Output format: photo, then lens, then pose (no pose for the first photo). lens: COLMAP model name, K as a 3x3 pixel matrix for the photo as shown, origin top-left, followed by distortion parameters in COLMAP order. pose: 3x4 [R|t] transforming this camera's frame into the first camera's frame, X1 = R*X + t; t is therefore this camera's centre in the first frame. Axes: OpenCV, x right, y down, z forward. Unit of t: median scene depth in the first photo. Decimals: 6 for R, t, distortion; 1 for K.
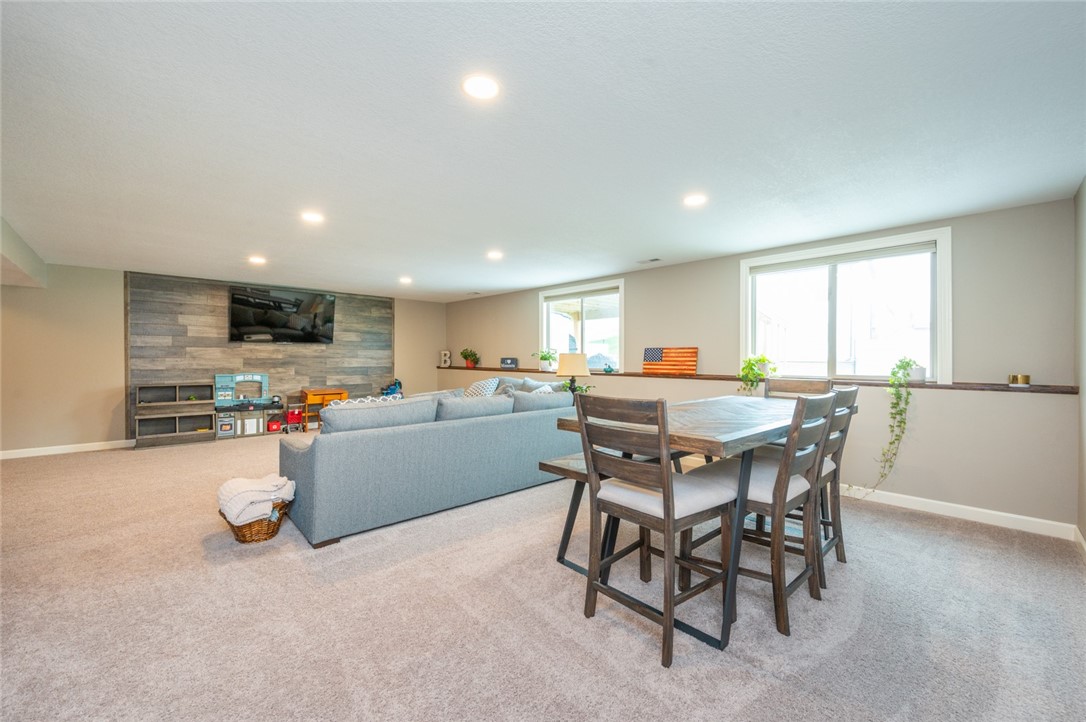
lens RADIAL K [[436.5, 0, 540.0], [0, 436.5, 358.9], [0, 0, 1]] dist [-0.000402, -0.000043]
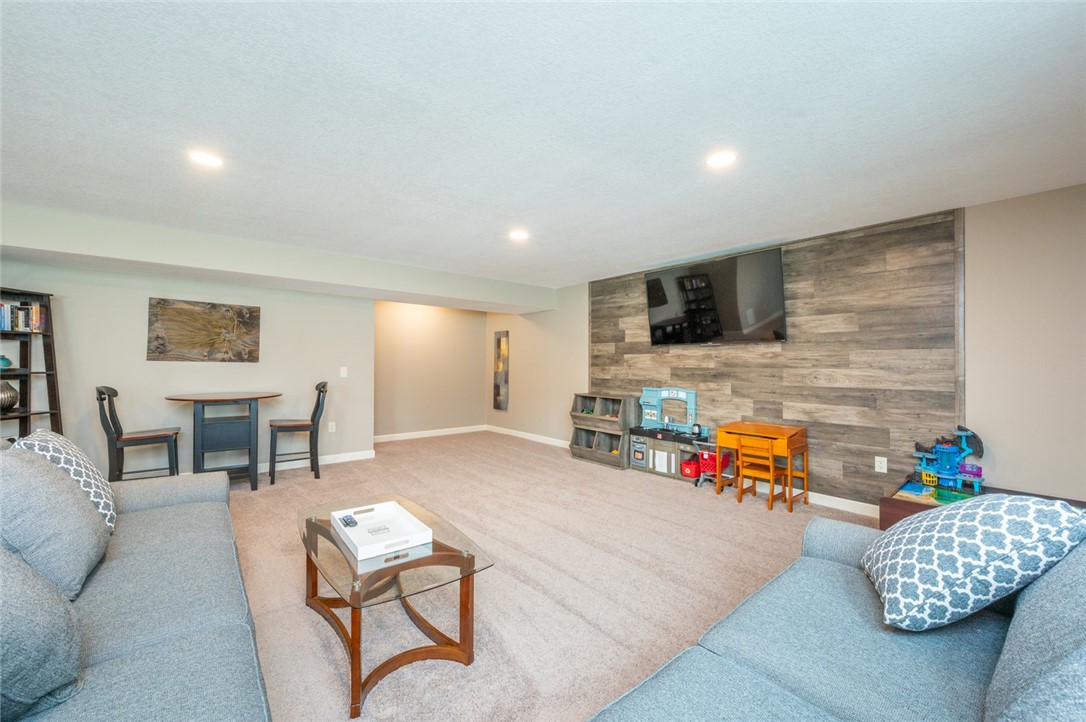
lens RADIAL K [[436.5, 0, 543.4], [0, 436.5, 359.7], [0, 0, 1]] dist [-0.000402, -0.000043]
pose [[-0.072579, -0.011247, -0.997299, 0.074346], [-0.005174, 0.999927, -0.010900, -0.005266], [0.997349, 0.004369, -0.072632, 0.831642]]
